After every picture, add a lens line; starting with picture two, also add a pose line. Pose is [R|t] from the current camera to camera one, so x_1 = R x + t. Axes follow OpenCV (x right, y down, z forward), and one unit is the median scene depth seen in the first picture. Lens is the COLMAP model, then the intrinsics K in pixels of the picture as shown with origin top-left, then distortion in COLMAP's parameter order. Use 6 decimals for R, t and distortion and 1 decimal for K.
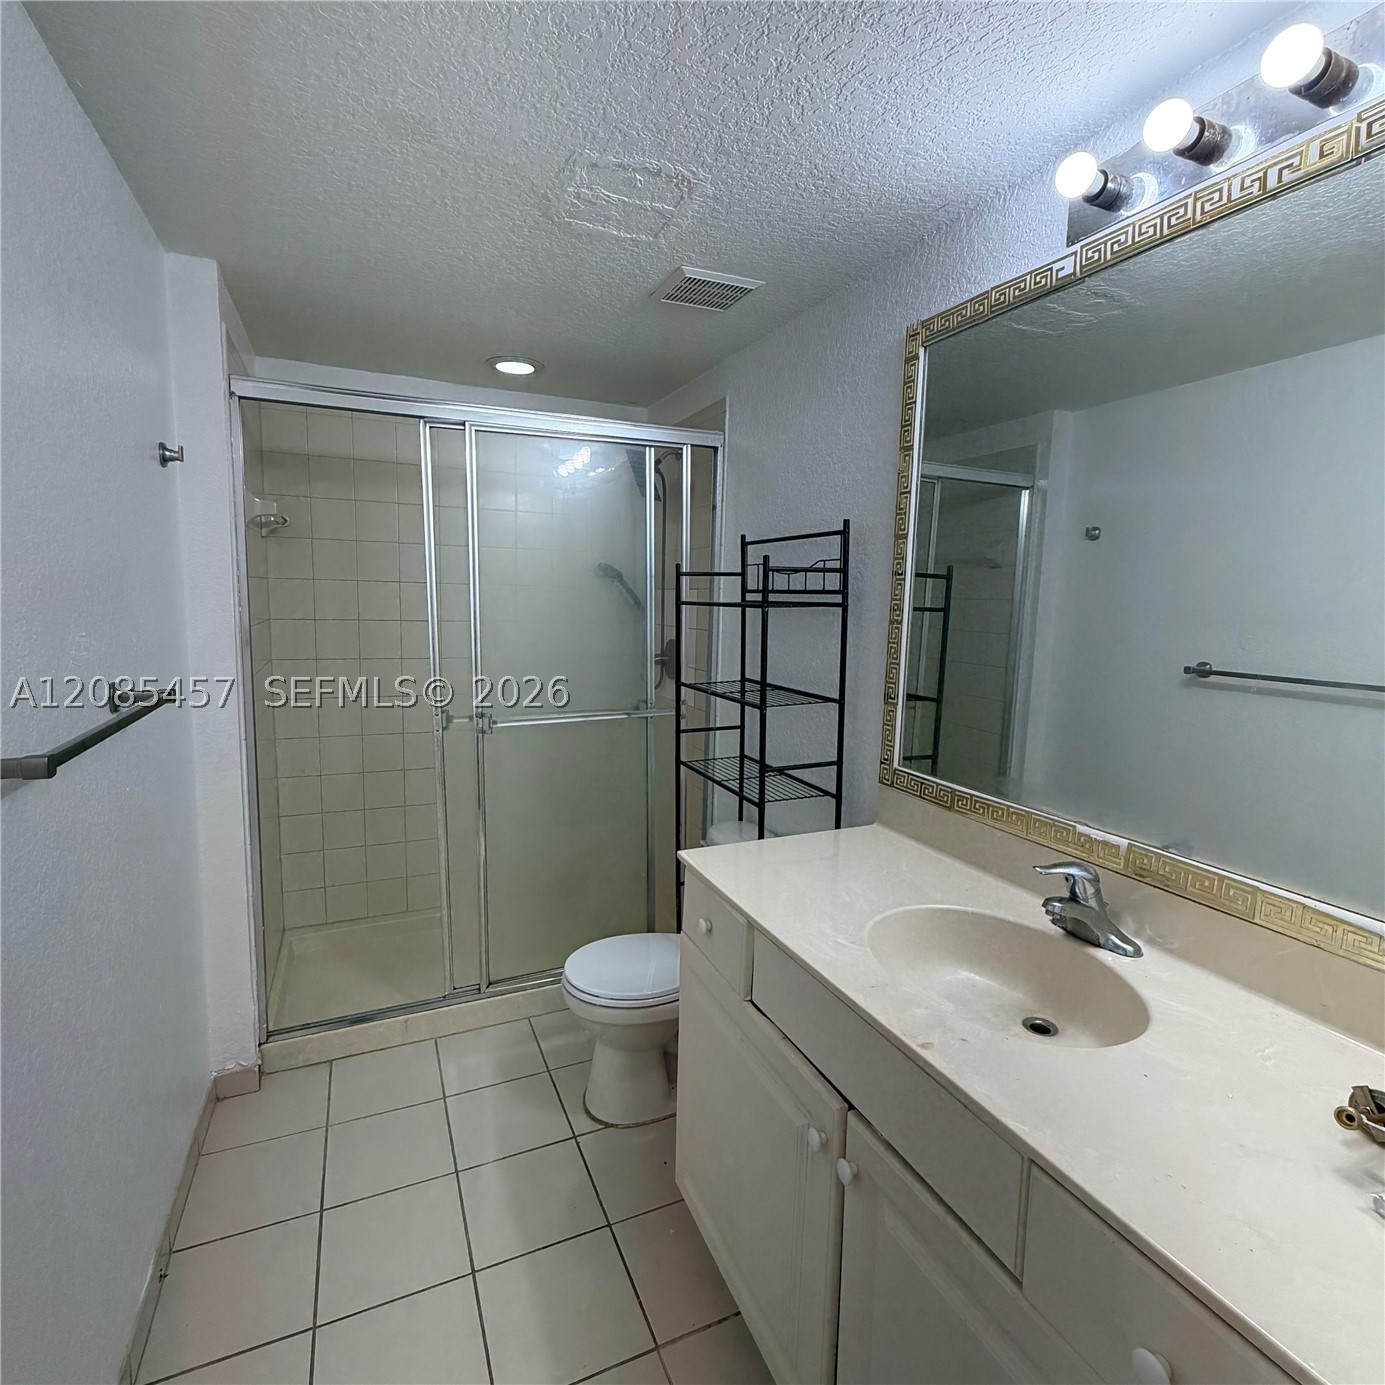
lens RADIAL K [[738.4, 0, 695.9], [0, 738.4, 690.8], [0, 0, 1]] dist [-0.004132, 0.002324]
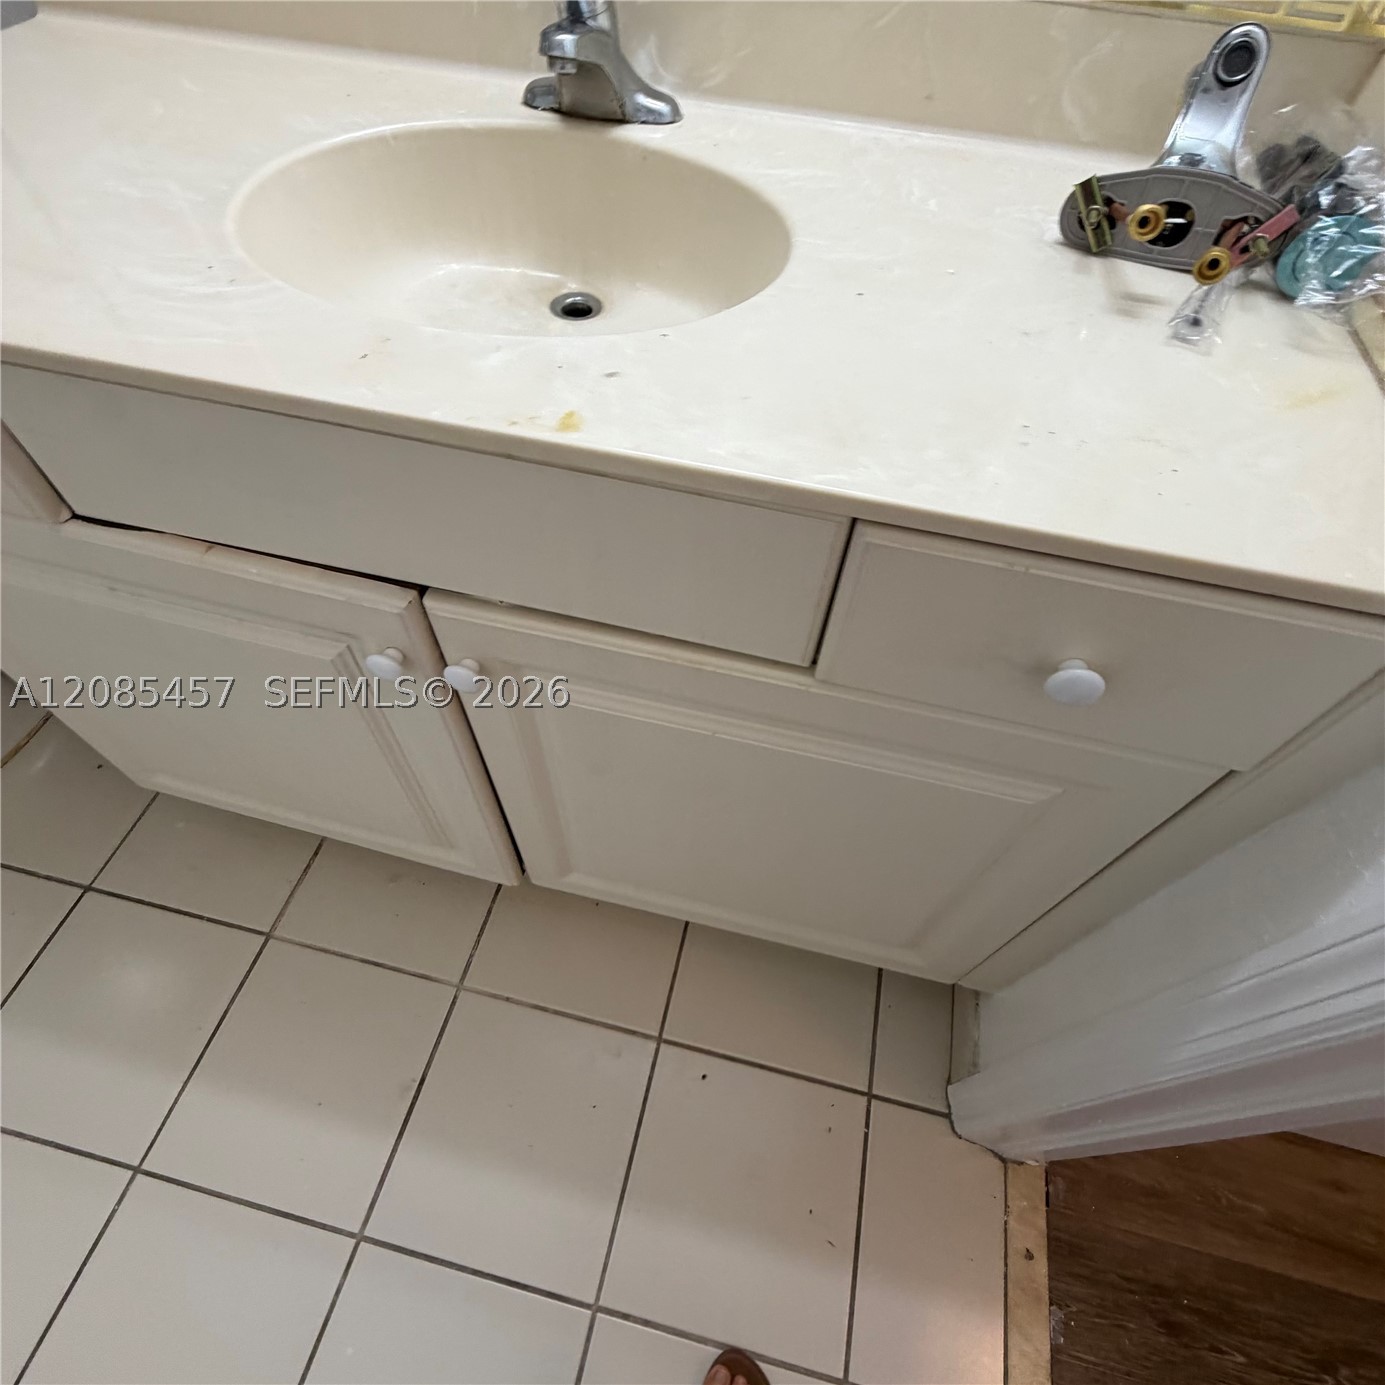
lens RADIAL K [[738.4, 0, 698.7], [0, 738.4, 687.1], [0, 0, 1]] dist [-0.004132, 0.002324]
pose [[0.602382, -0.644555, 0.470834, 0.028544], [0.062144, 0.625944, 0.777388, 0.182020], [-0.795785, -0.439025, 0.417112, 0.528473]]
